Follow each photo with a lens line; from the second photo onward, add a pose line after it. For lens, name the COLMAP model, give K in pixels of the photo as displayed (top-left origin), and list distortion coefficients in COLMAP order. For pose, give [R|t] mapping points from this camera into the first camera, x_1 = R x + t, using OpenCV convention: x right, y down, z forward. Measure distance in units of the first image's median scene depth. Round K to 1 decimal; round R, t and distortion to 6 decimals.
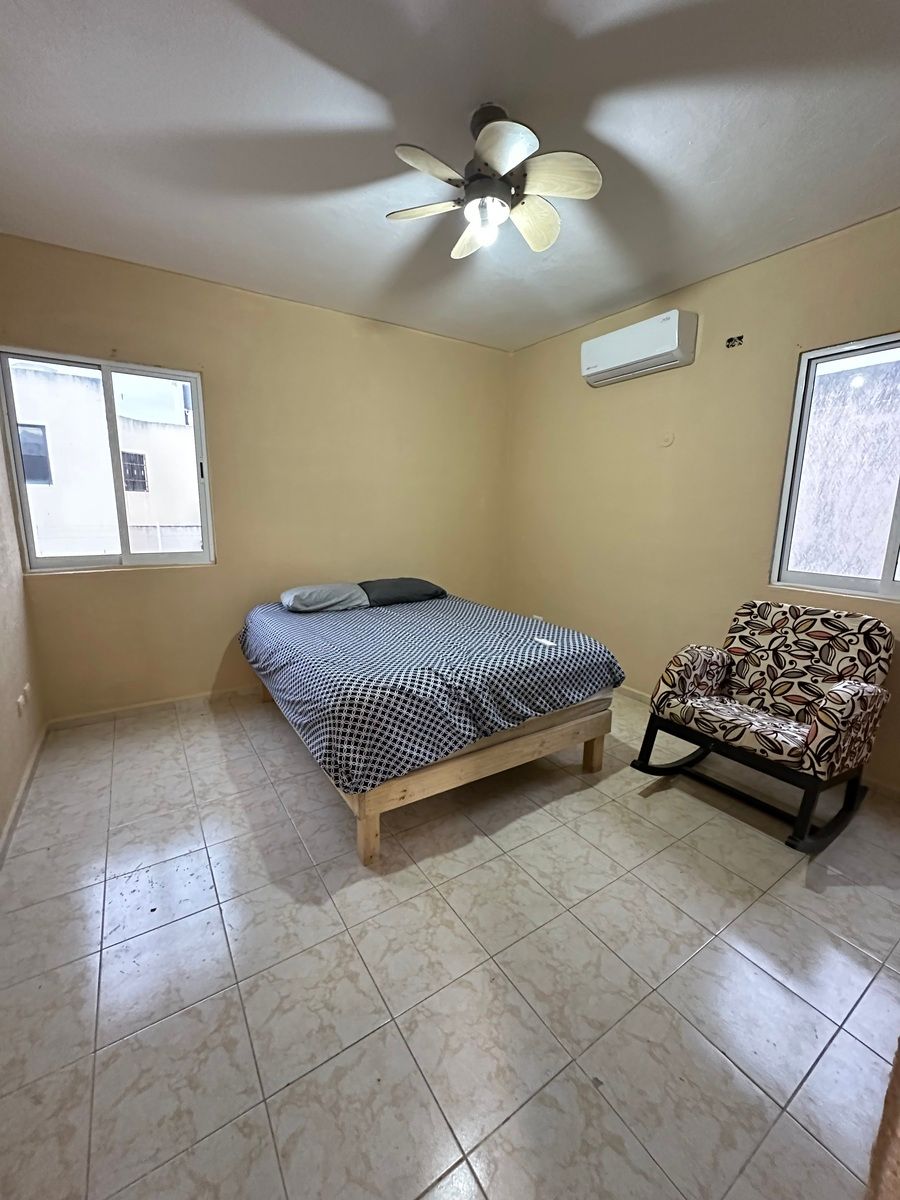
lens RADIAL K [[480.3, 0, 451.1], [0, 480.3, 598.8], [0, 0, 1]] dist [-0.001519, -0.000005]
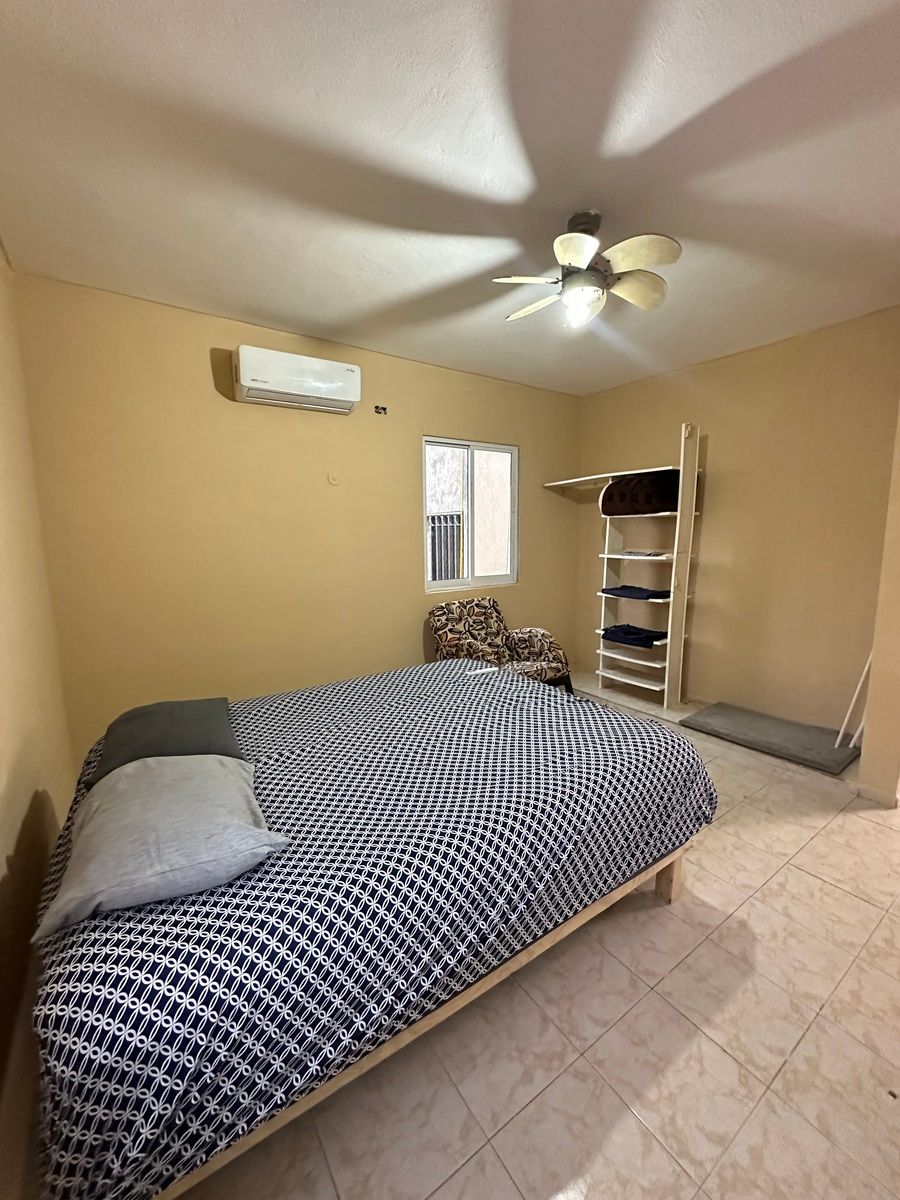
lens RADIAL K [[480.3, 0, 446.4], [0, 480.3, 598.8], [0, 0, 1]] dist [-0.001519, -0.000005]
pose [[-0.014719, -0.161885, 0.986700, -0.863835], [0.198439, 0.966705, 0.161565, -0.266289], [-0.980003, 0.198178, 0.017895, 1.064126]]
